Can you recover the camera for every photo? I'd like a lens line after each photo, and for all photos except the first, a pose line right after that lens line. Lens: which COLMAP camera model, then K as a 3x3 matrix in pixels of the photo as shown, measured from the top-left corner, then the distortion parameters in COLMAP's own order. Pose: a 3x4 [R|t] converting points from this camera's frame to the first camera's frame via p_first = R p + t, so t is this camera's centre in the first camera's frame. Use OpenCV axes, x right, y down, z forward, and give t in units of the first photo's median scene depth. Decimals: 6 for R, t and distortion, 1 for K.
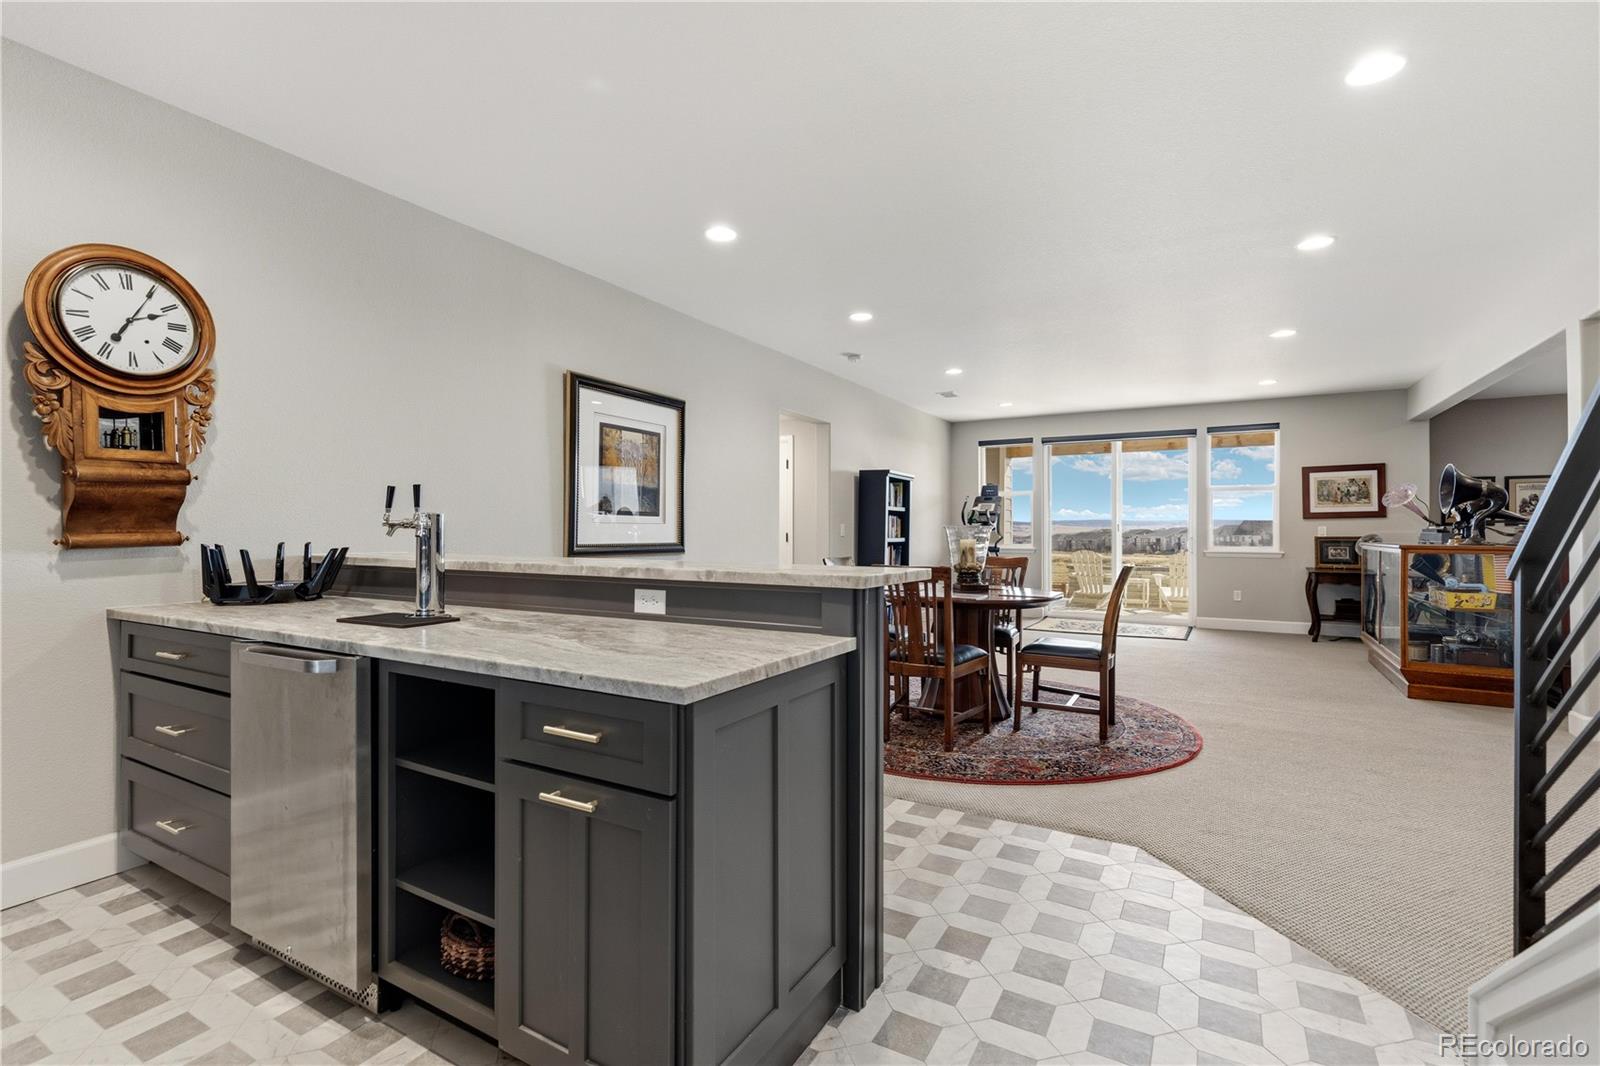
lens RADIAL K [[733.2, 0, 794.2], [0, 733.2, 533.7], [0, 0, 1]] dist [0.007568, -0.001253]
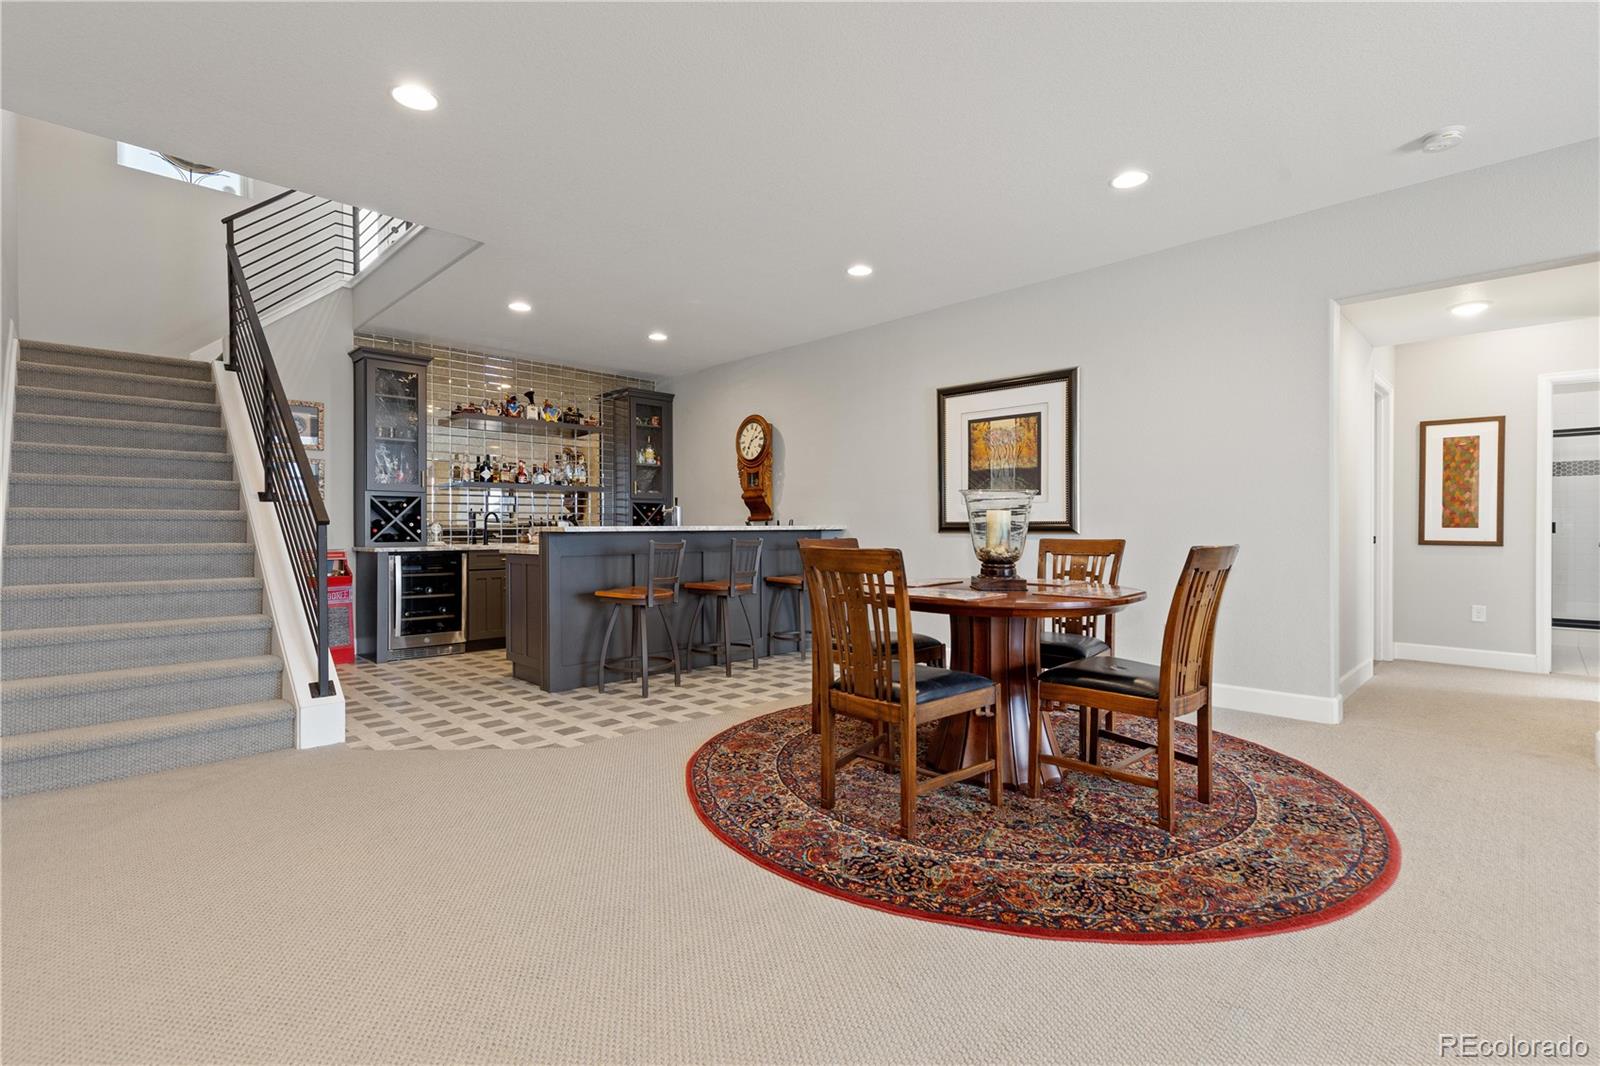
lens RADIAL K [[733.2, 0, 792.5], [0, 733.2, 530.6], [0, 0, 1]] dist [0.007568, -0.001253]
pose [[-0.265106, 0.002733, -0.964215, 0.966362], [-0.002101, 0.999992, 0.003412, 0.025202], [0.964217, 0.002930, -0.265098, 1.036677]]
